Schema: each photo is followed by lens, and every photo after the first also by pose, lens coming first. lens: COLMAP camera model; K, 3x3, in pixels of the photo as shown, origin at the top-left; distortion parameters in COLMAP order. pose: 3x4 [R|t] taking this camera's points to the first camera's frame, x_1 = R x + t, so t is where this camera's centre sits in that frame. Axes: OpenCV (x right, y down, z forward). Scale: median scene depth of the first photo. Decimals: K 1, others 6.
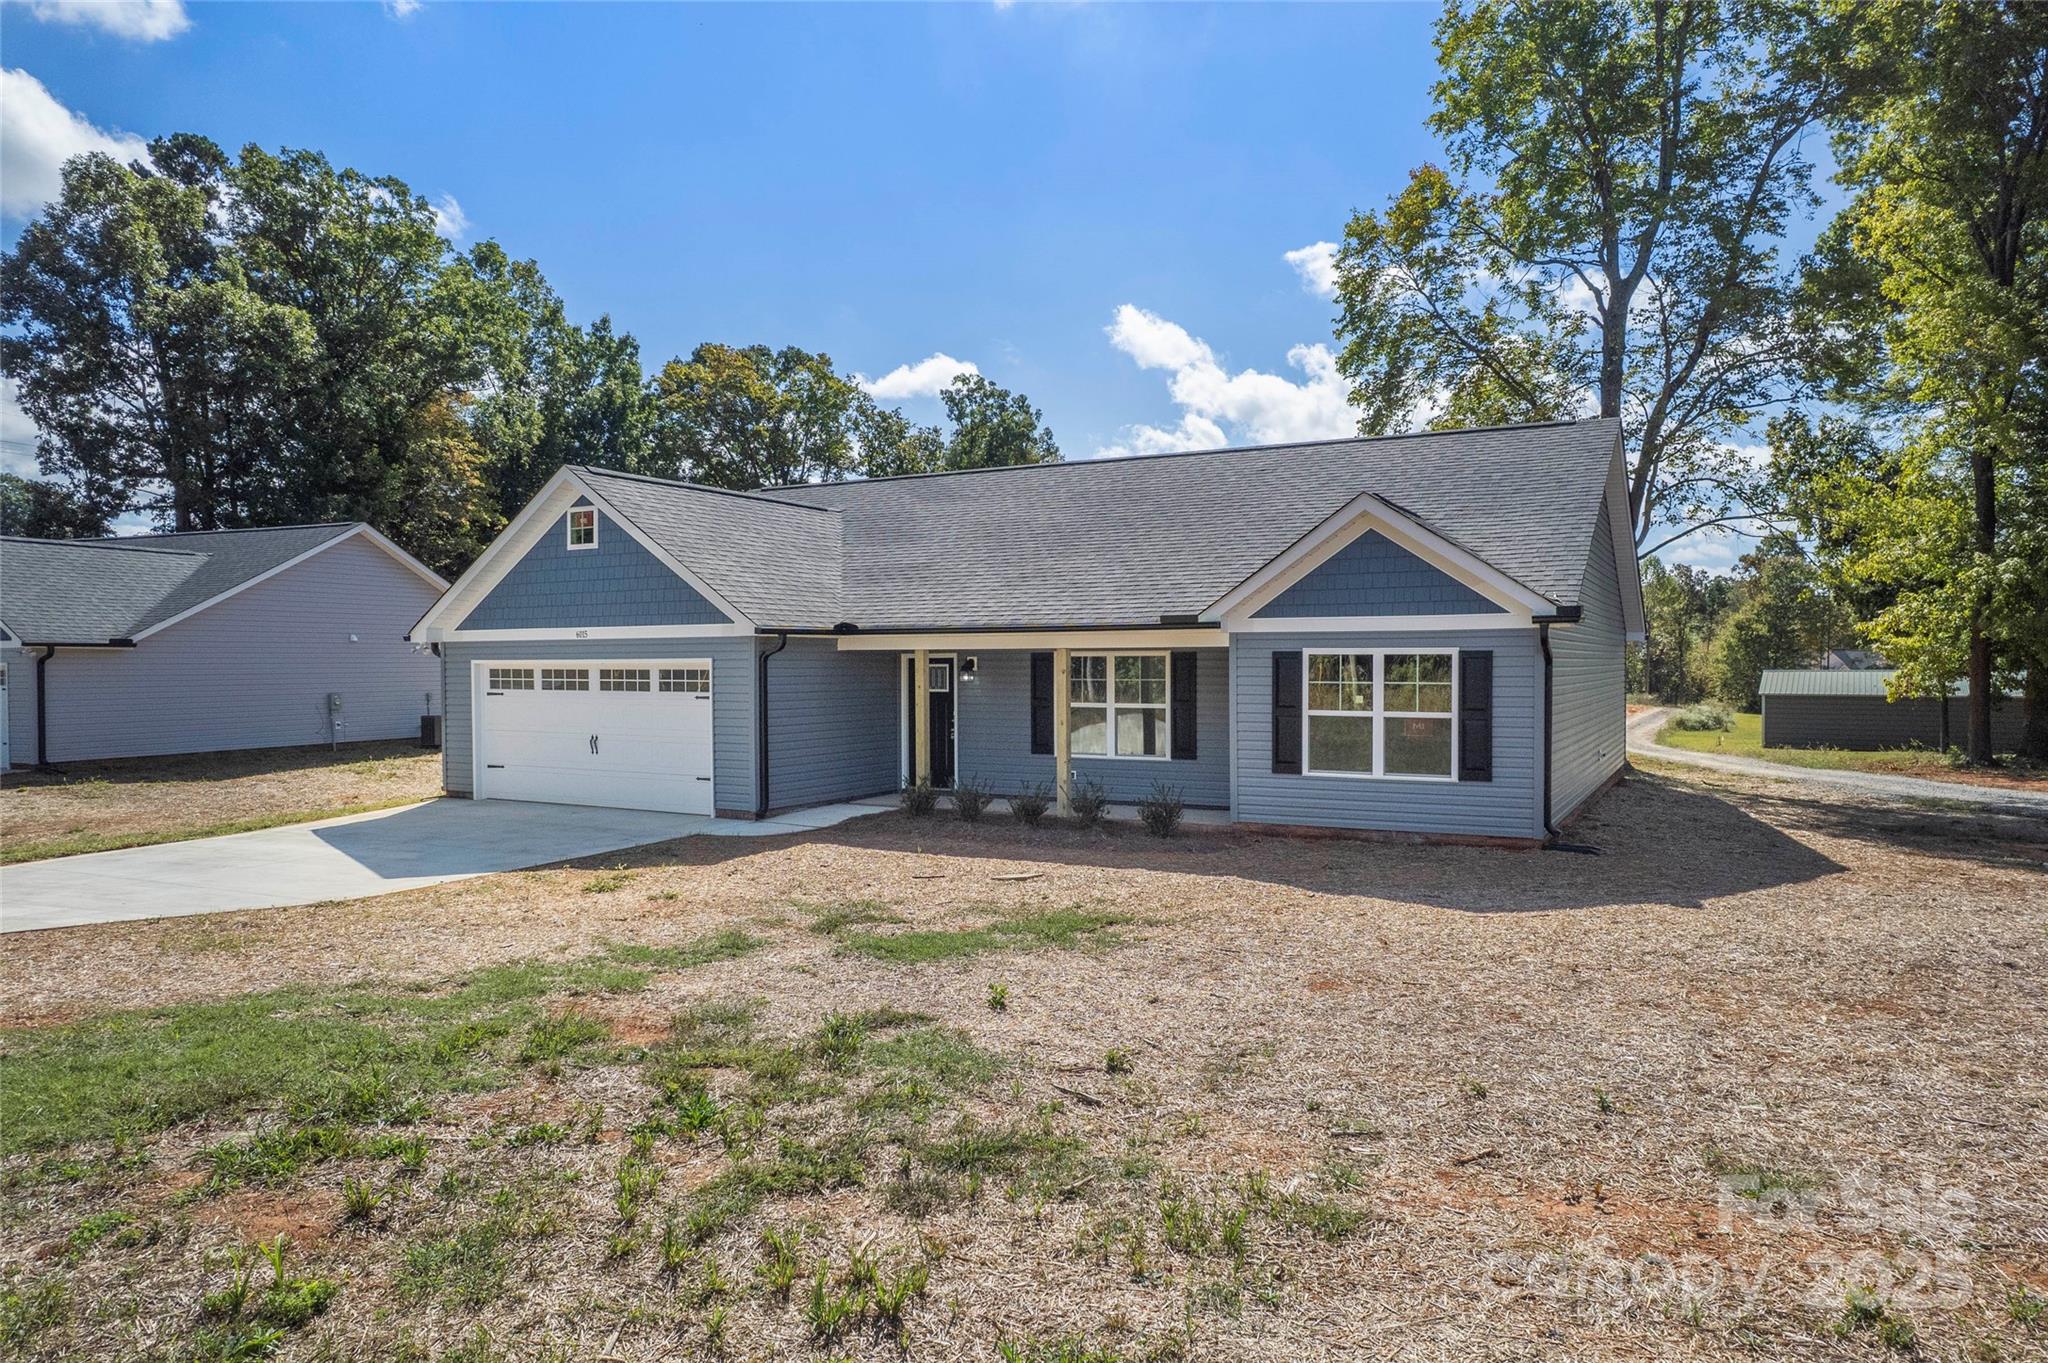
lens RADIAL K [[1293.6, 0, 1024.0], [0, 1293.6, 681.5], [0, 0, 1]] dist [-0.045290, -0.000122]
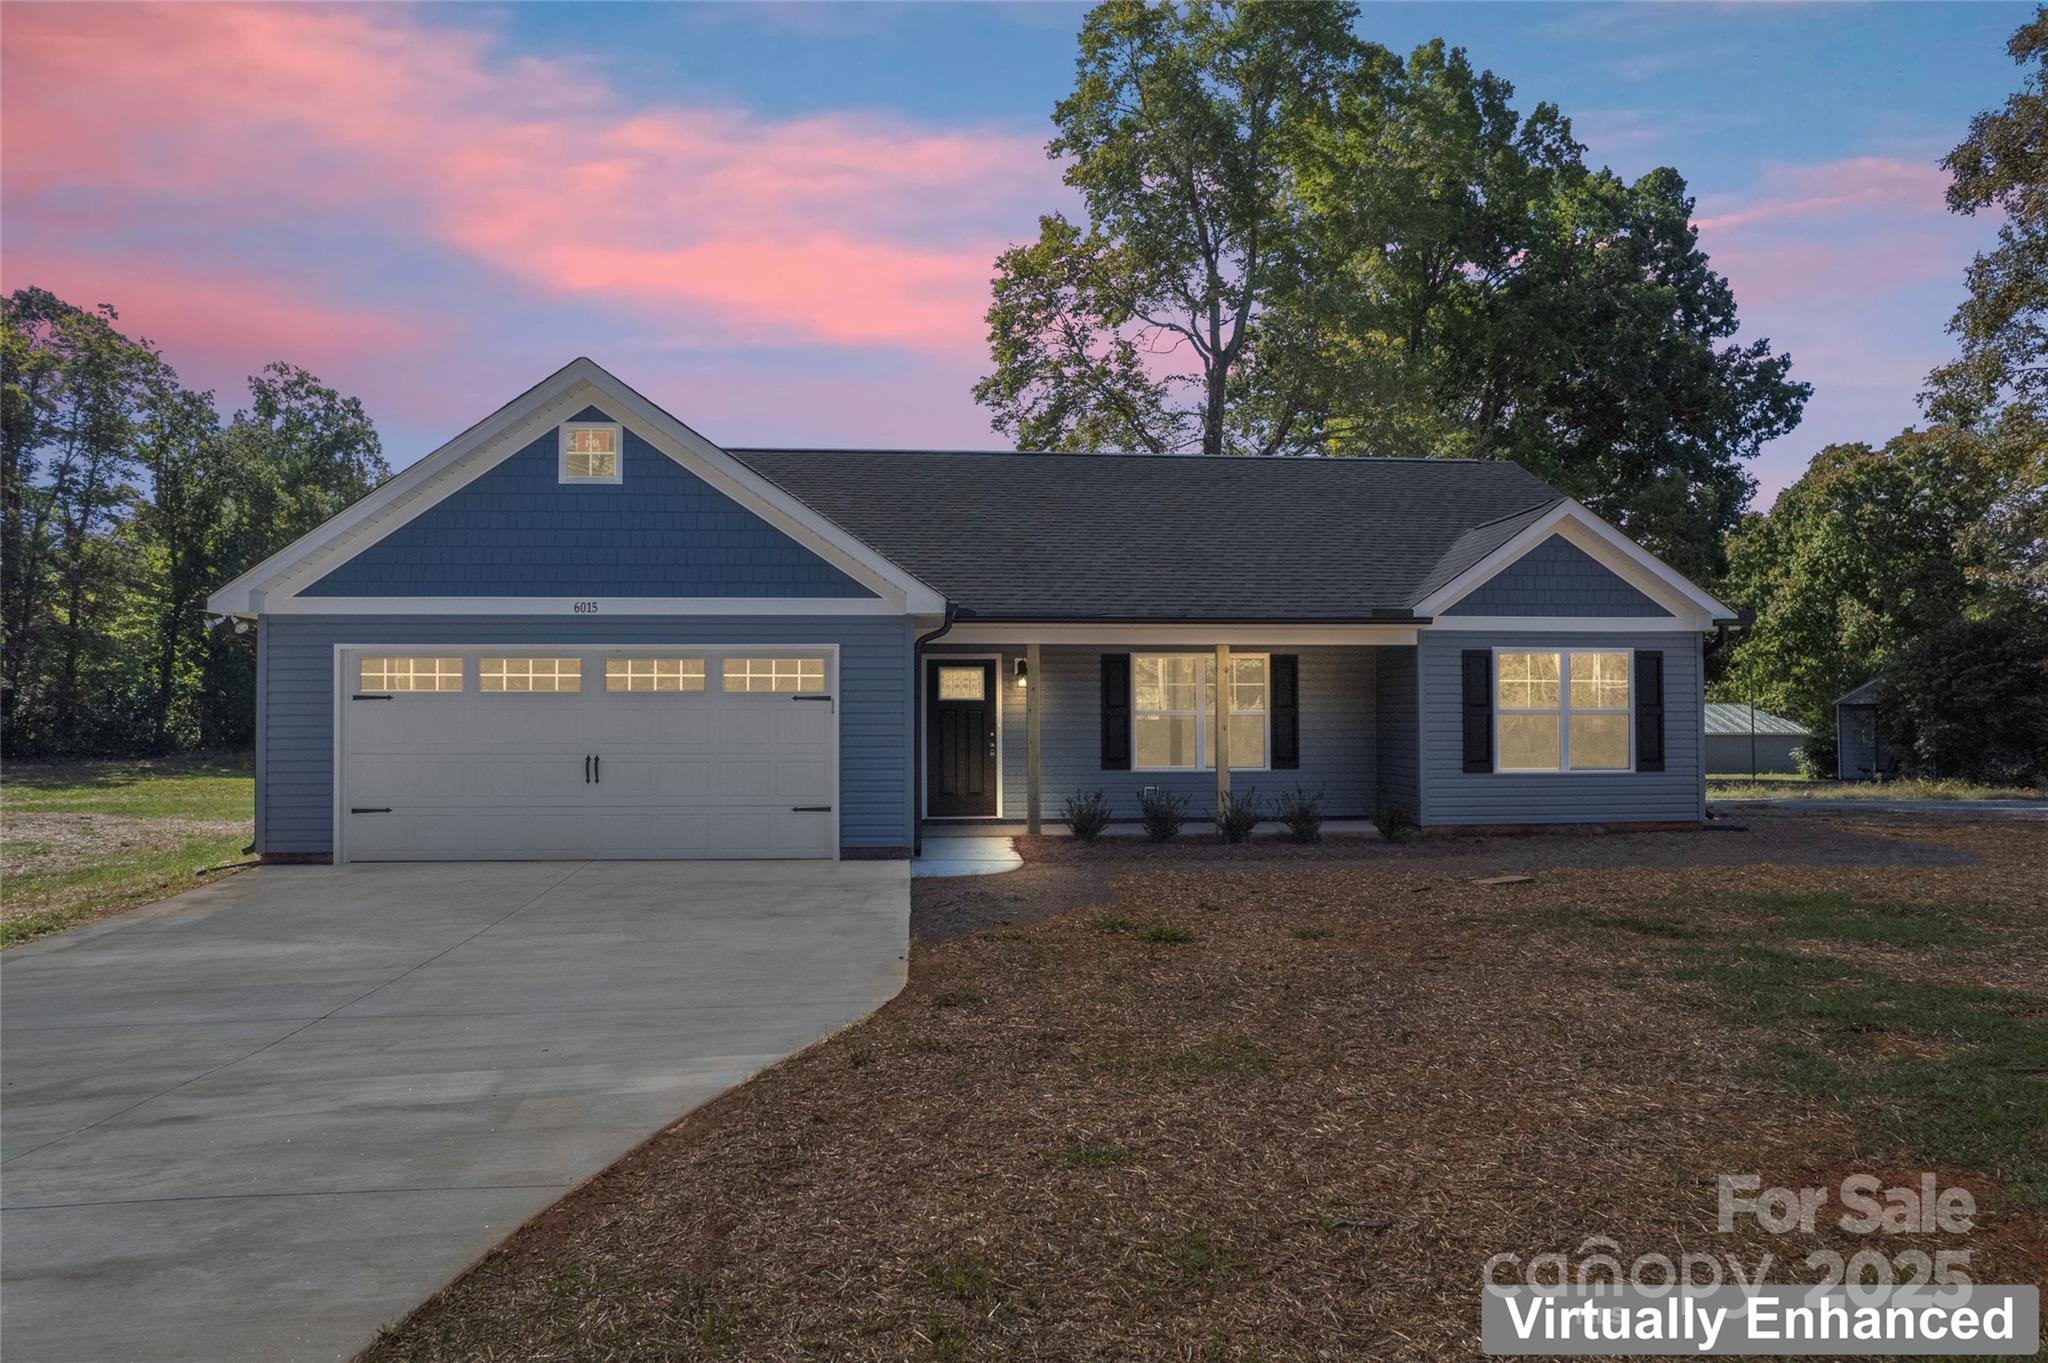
lens RADIAL K [[1308.5, 0, 1025.4], [0, 1308.5, 686.3], [0, 0, 1]] dist [-0.091325, 0.089953]
pose [[0.830642, 0.015516, 0.556590, -0.576671], [0.008004, 0.999176, -0.039800, 0.037372], [-0.556749, 0.037514, 0.829833, 0.326508]]
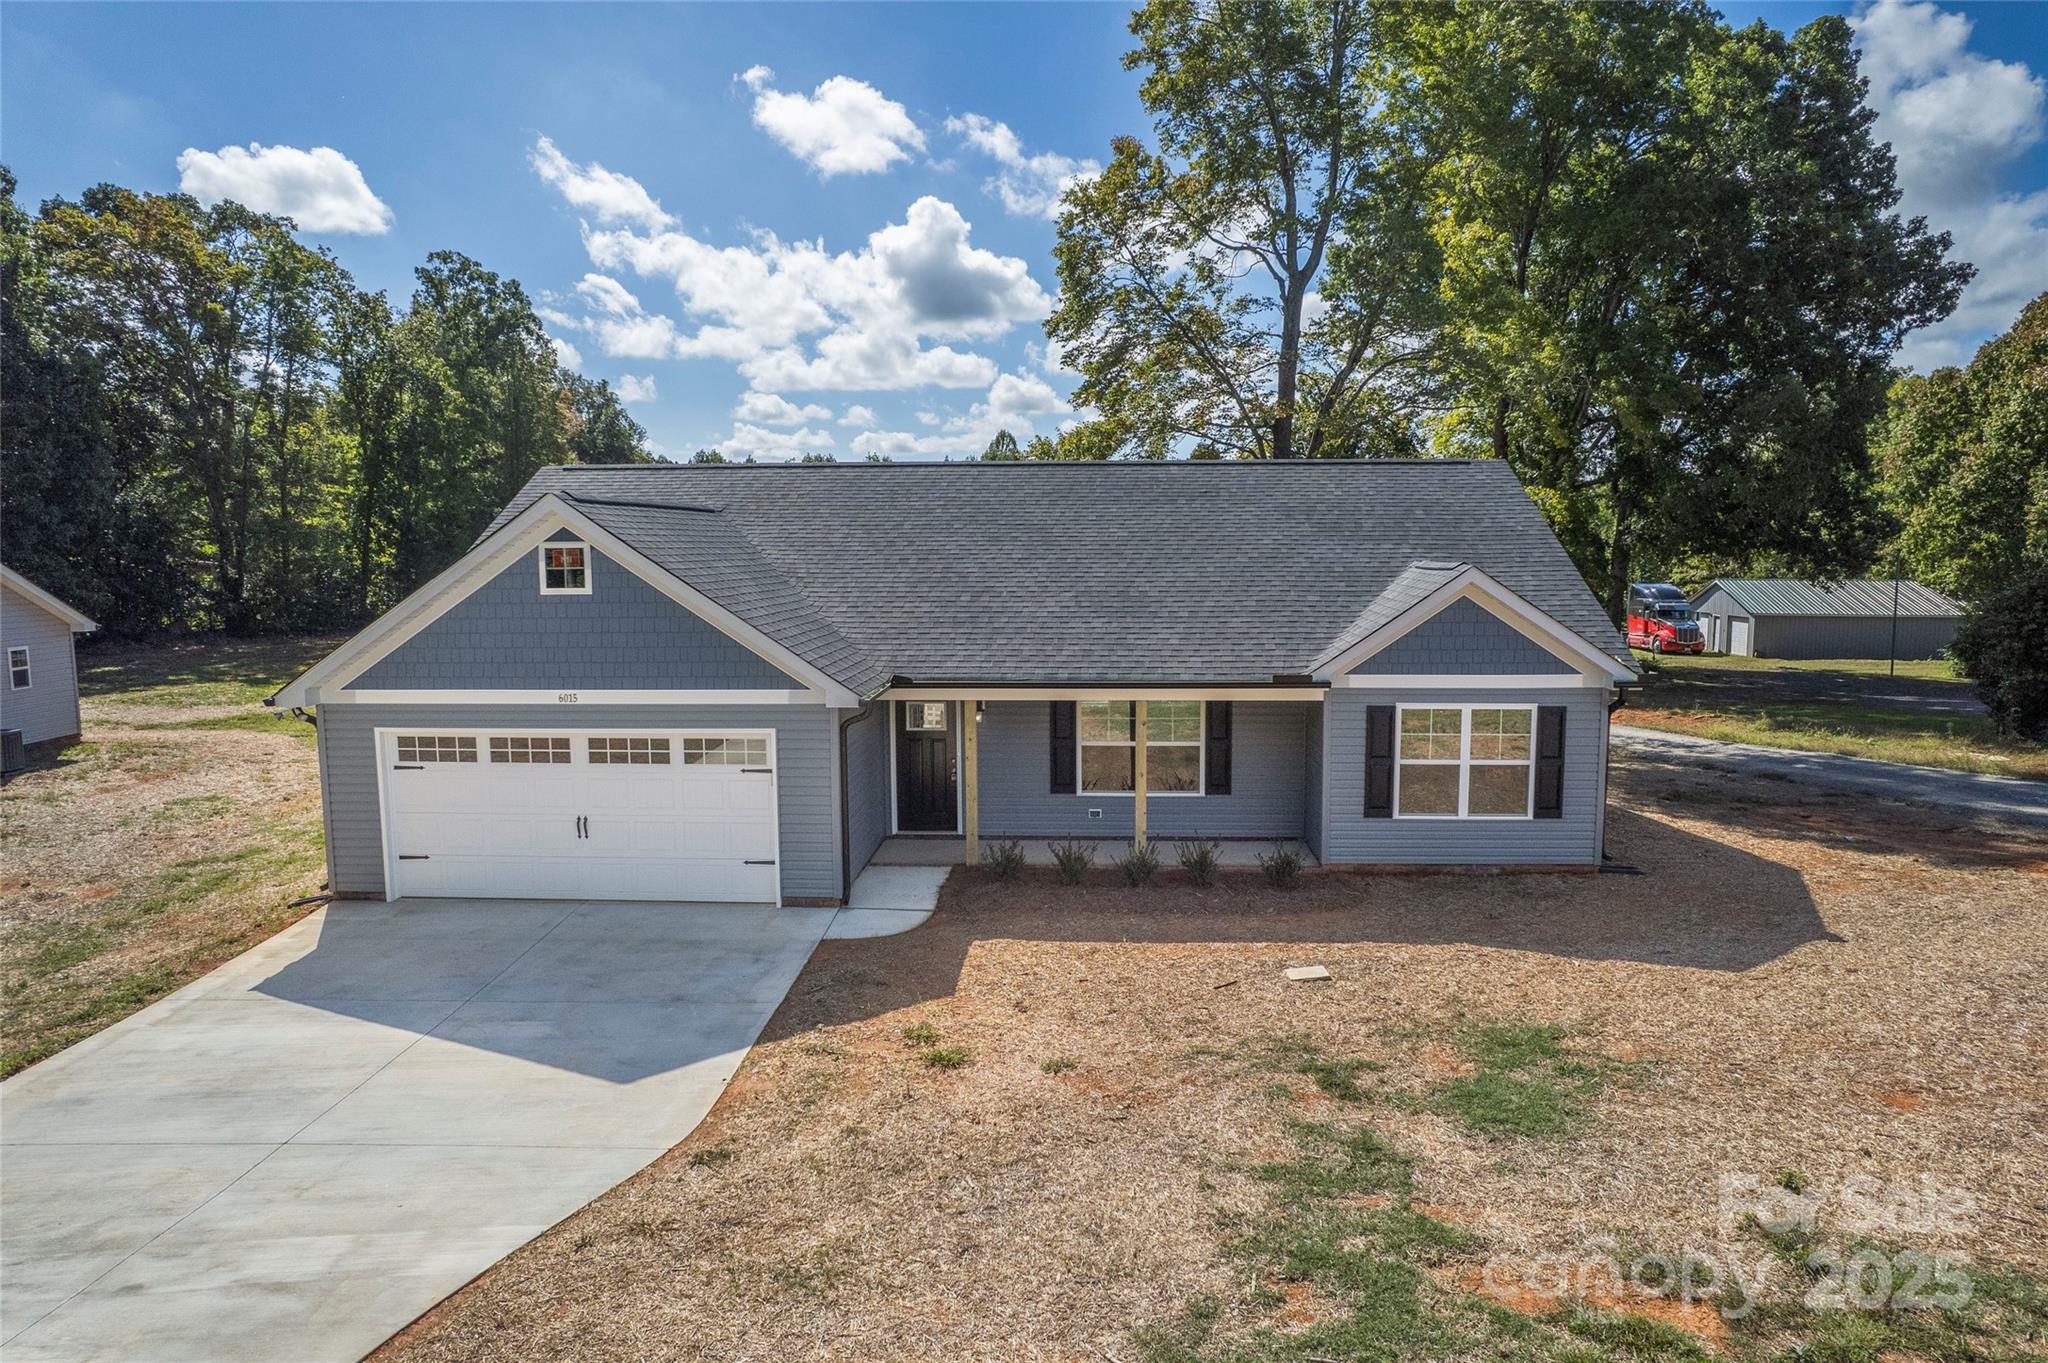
lens RADIAL K [[1302.9, 0, 1024.0], [0, 1302.9, 681.5], [0, 0, 1]] dist [-0.075827, 0.068470]
pose [[0.899573, -0.047999, 0.434125, -0.476167], [0.009080, 0.995784, 0.091284, -0.129729], [-0.436676, -0.078174, 0.896216, 0.147371]]
